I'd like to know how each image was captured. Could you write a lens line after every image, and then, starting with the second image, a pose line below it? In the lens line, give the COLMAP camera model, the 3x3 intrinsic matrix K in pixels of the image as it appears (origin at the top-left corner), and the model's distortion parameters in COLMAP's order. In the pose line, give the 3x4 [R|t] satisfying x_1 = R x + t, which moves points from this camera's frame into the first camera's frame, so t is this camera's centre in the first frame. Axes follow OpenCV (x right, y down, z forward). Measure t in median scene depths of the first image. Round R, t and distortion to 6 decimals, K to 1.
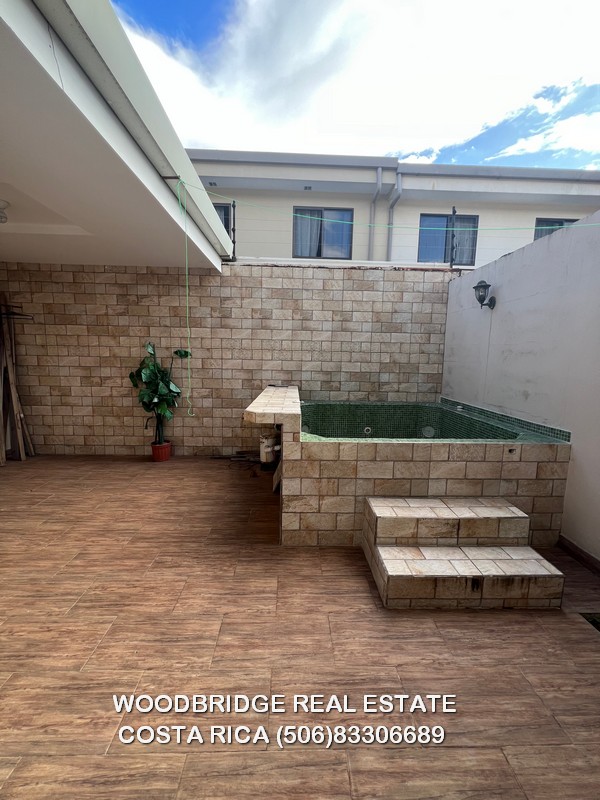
lens RADIAL K [[321.6, 0, 301.7], [0, 321.6, 398.5], [0, 0, 1]] dist [-0.000901, -0.000013]
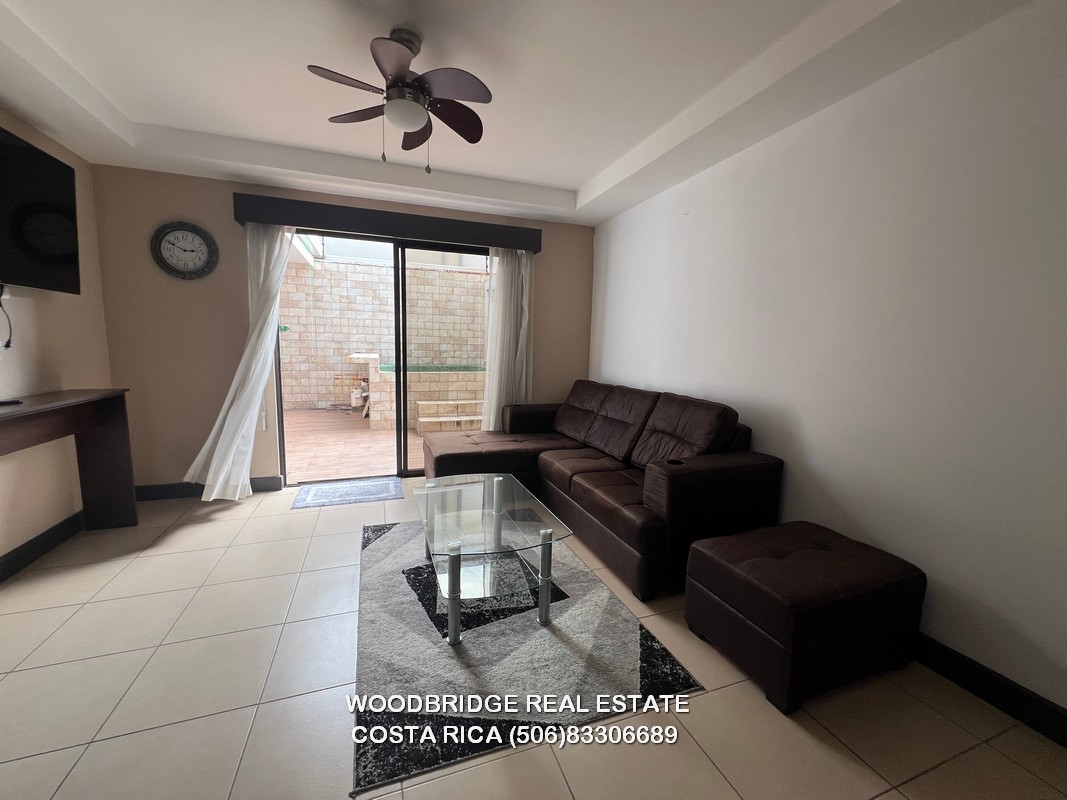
lens RADIAL K [[428.9, 0, 530.9], [0, 428.9, 400.4], [0, 0, 1]] dist [-0.000901, -0.000013]
pose [[0.950100, -0.037081, 0.309734, 0.031259], [0.035302, 0.999312, 0.011349, 0.164201], [-0.309942, 0.000151, 0.950756, -0.932742]]
